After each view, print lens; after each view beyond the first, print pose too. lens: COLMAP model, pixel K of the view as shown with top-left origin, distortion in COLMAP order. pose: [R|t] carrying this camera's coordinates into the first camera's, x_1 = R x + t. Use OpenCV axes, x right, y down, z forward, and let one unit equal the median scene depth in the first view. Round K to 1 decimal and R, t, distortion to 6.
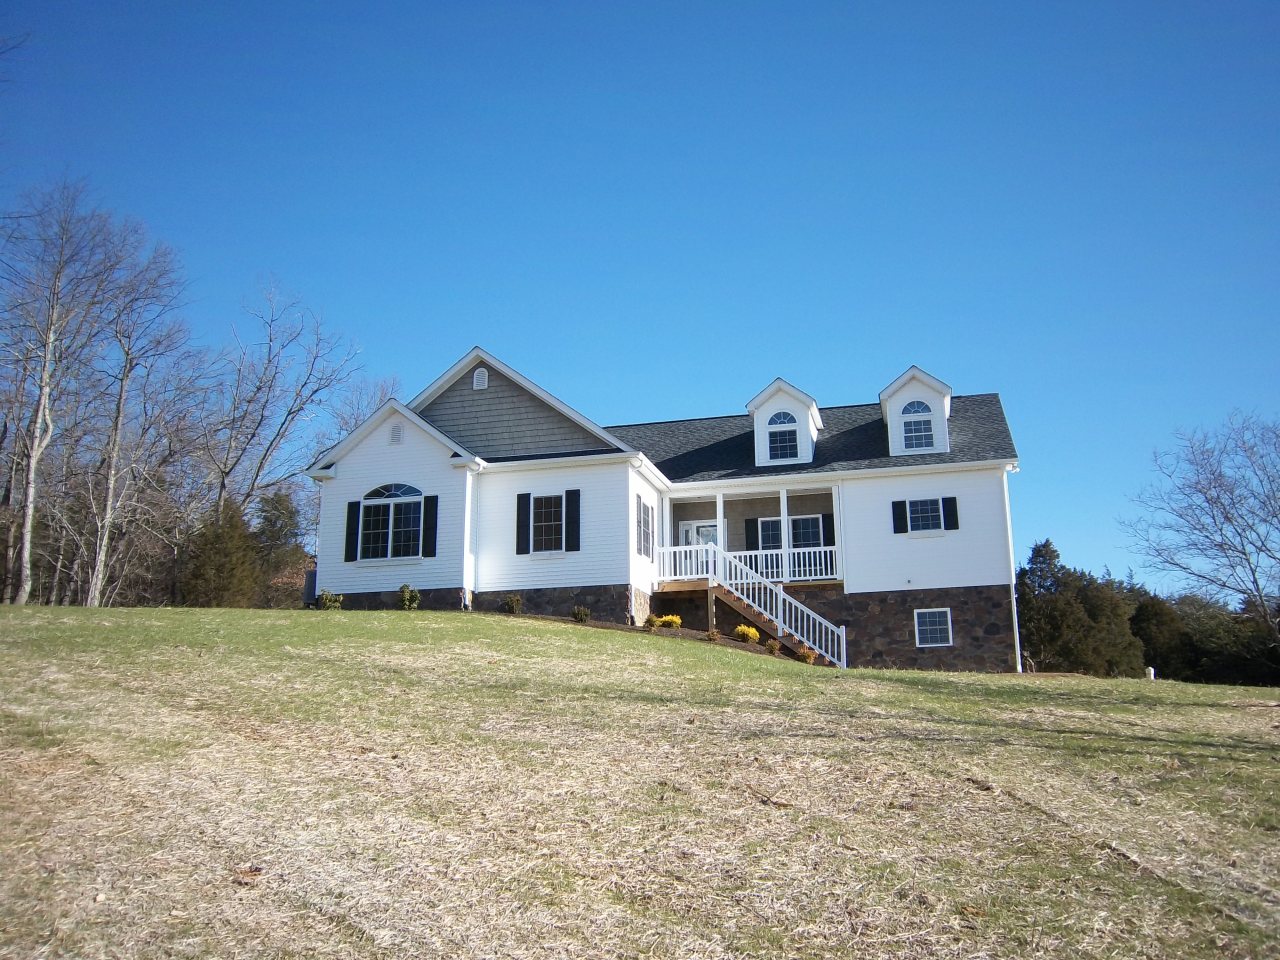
lens RADIAL K [[1069.2, 0, 640.0], [0, 1069.2, 480.0], [0, 0, 1]] dist [-0.094376, 0.001252]
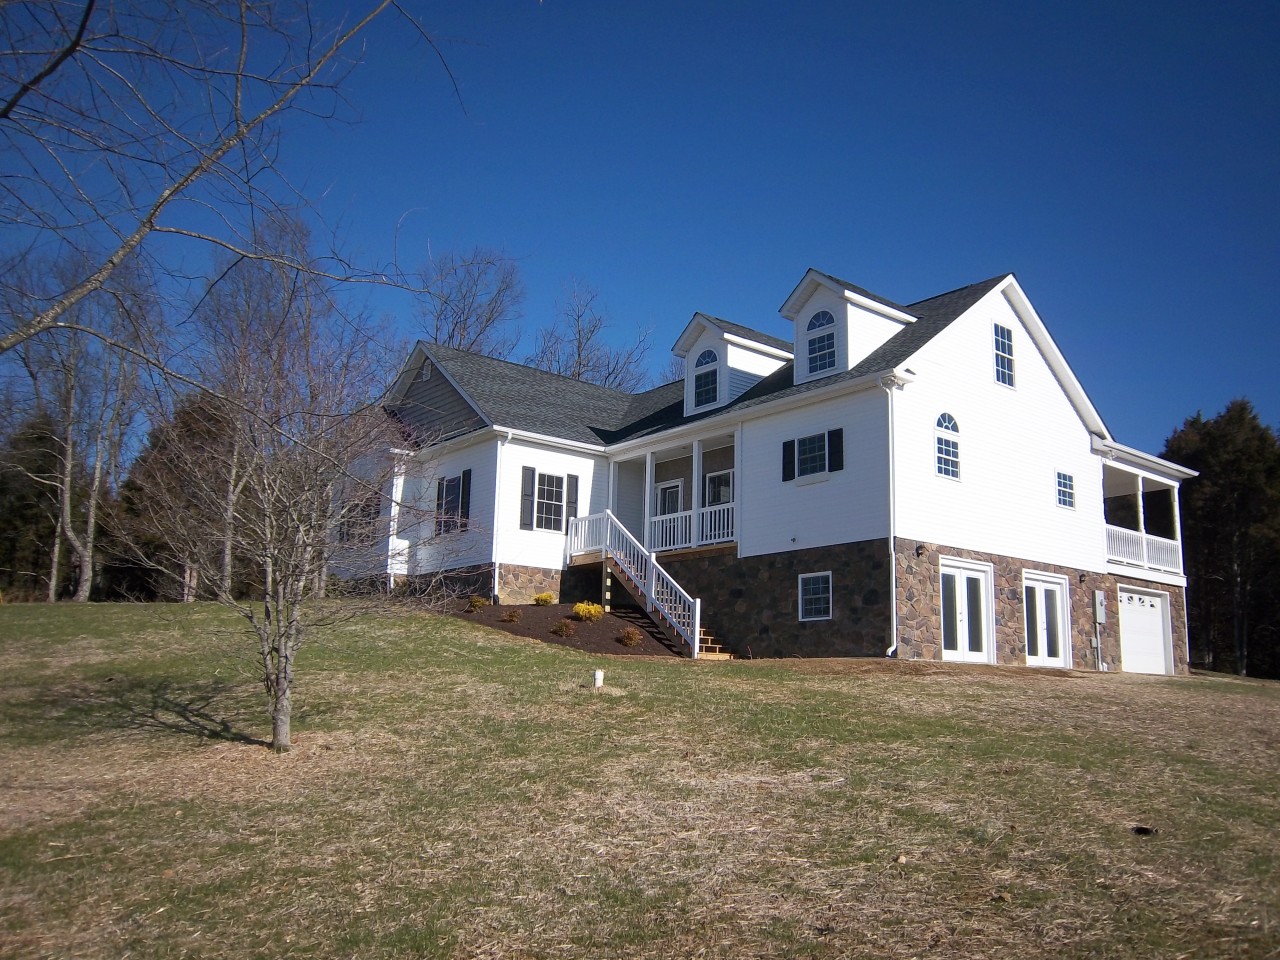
lens RADIAL K [[1069.2, 0, 640.0], [0, 1069.2, 480.0], [0, 0, 1]] dist [-0.094376, 0.001252]
pose [[0.802263, -0.094302, -0.589475, 0.640556], [0.122754, 0.992402, 0.008304, 0.029222], [0.584214, -0.079022, 0.807744, 0.279746]]
